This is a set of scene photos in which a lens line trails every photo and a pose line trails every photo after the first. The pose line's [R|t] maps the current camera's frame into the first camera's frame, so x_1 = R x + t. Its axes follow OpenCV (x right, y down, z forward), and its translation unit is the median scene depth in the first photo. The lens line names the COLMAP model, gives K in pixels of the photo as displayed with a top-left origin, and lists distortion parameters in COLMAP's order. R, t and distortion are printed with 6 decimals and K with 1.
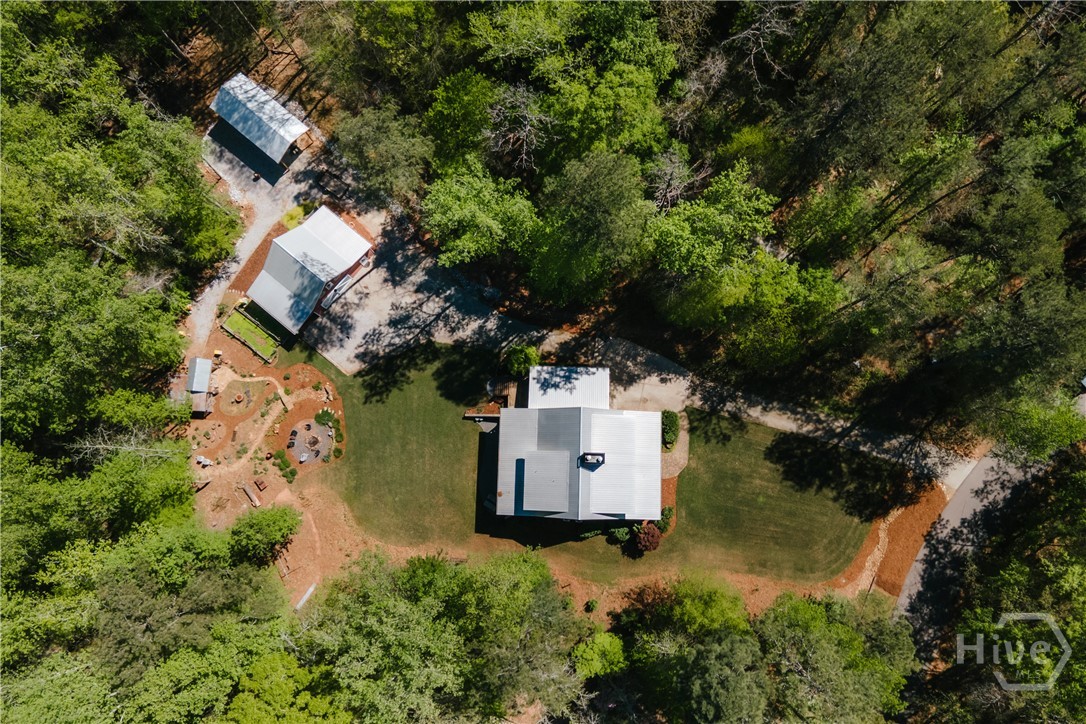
lens RADIAL K [[799.2, 0, 548.4], [0, 799.2, 355.0], [0, 0, 1]] dist [0.029202, -0.004990]
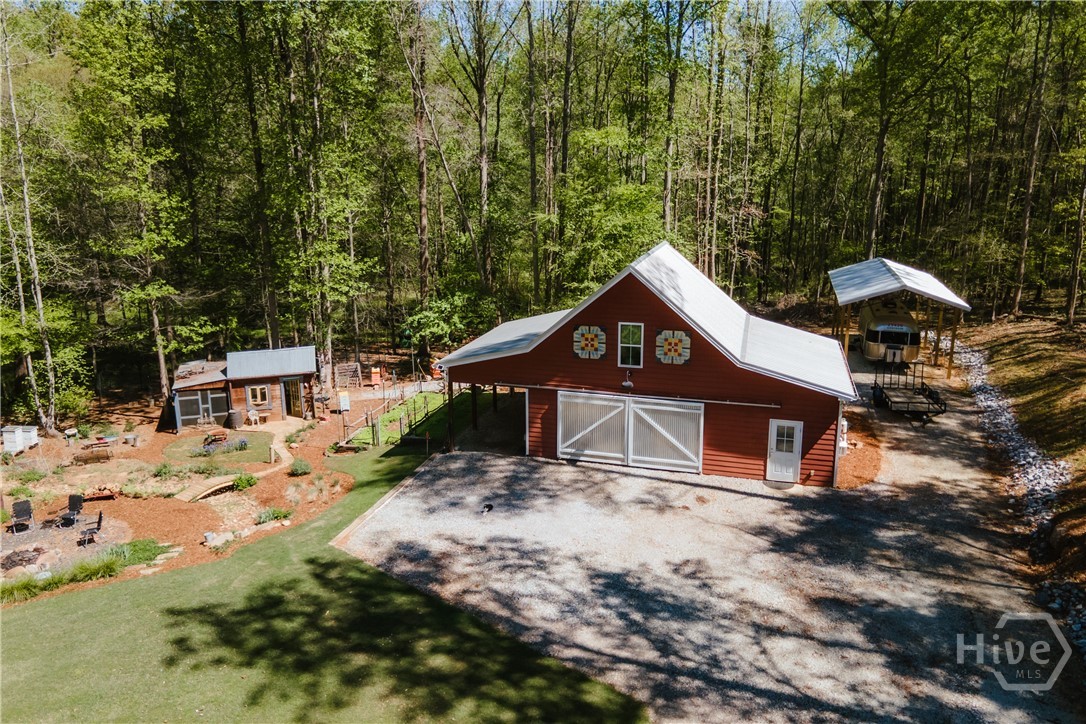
lens RADIAL K [[799.2, 0, 538.0], [0, 799.2, 362.4], [0, 0, 1]] dist [0.029202, -0.004990]
pose [[0.392011, 0.246800, -0.886238, -0.041126], [-0.911431, 0.235070, -0.337692, 0.031408], [0.124986, 0.940123, 0.317091, 0.894574]]
